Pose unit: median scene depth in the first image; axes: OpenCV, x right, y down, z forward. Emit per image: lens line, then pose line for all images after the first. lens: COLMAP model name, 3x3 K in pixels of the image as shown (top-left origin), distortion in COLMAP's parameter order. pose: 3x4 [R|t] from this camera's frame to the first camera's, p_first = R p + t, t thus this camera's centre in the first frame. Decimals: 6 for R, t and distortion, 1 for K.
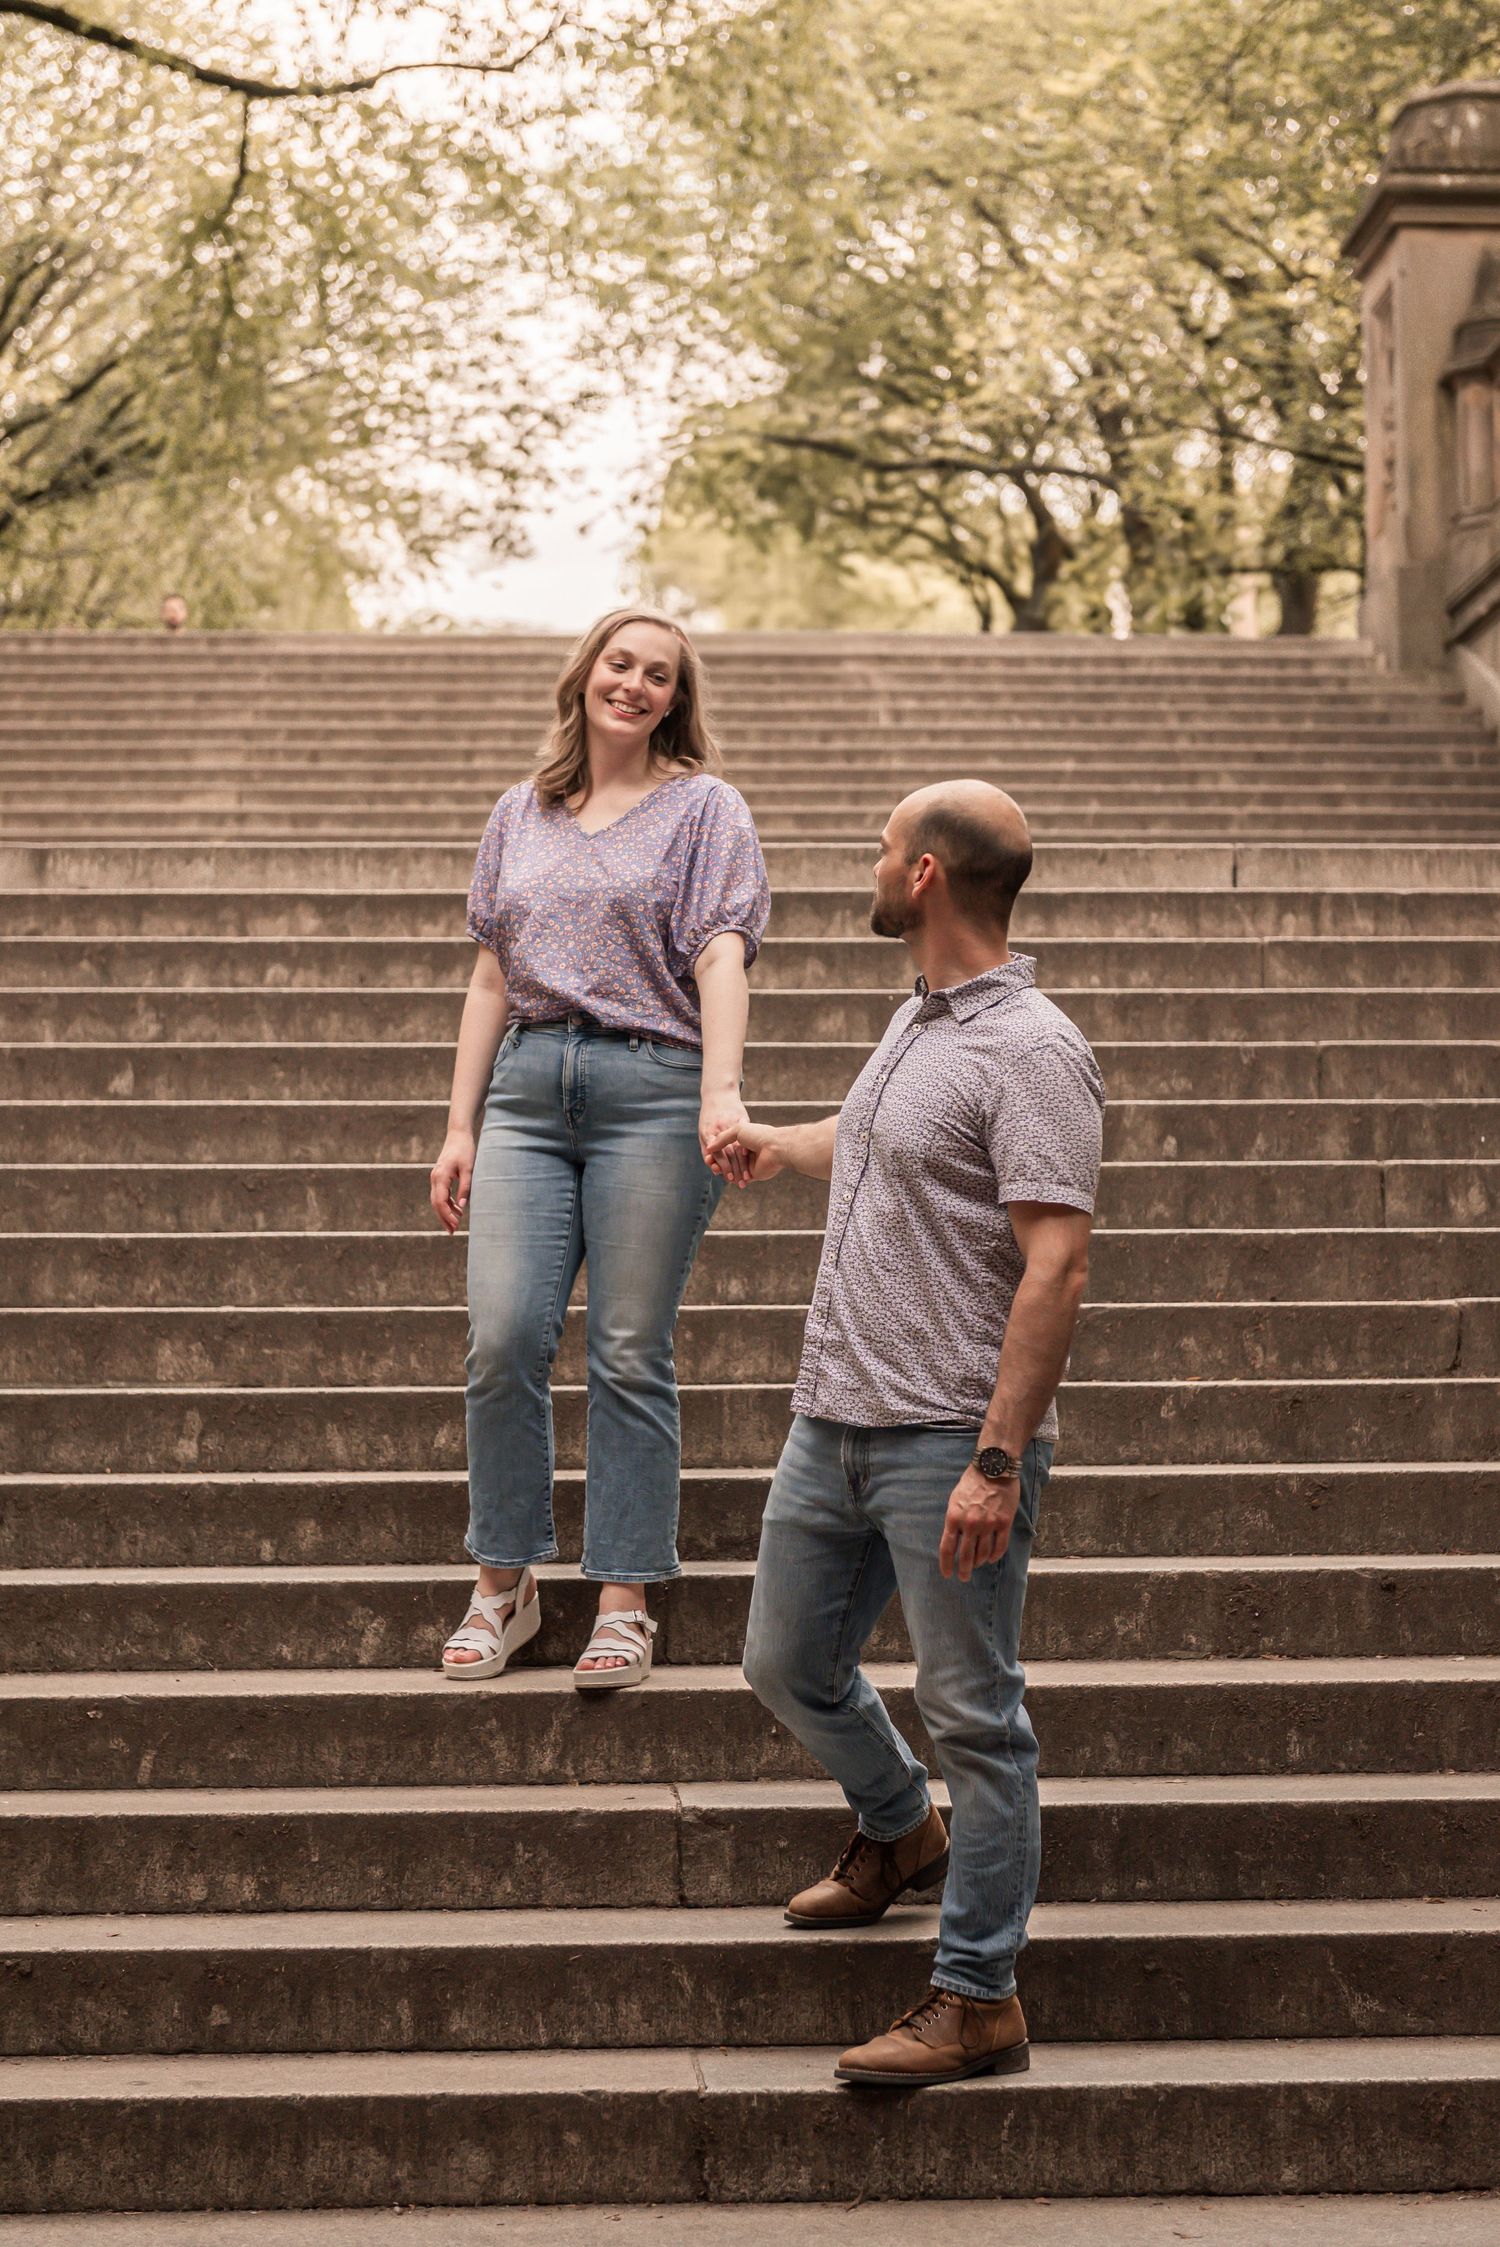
lens RADIAL K [[4202.7, 0, 755.1], [0, 4202.7, 1126.5], [0, 0, 1]] dist [-0.002917, 0.000000]
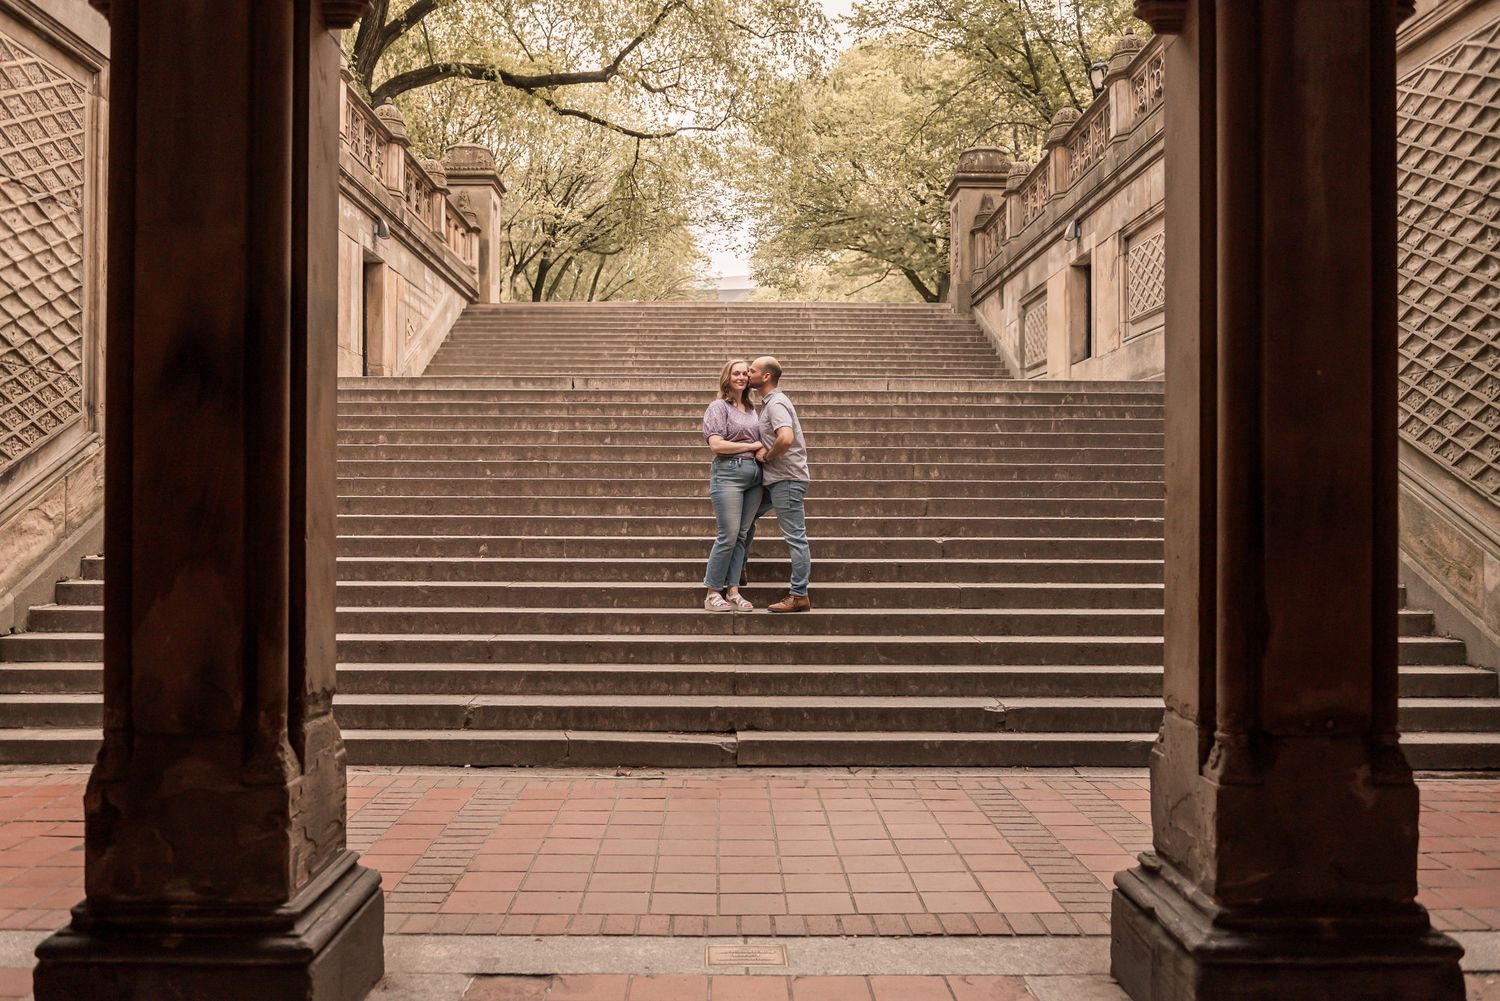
lens RADIAL K [[1260.4, 0, 743.9], [0, 1260.4, 500.4], [0, 0, 1]] dist [-0.001458, -0.000160]
pose [[0.999325, 0.010451, -0.035215, 0.022091], [-0.008397, 0.998282, 0.057985, -0.020641], [0.035761, -0.057650, 0.997696, -0.191517]]
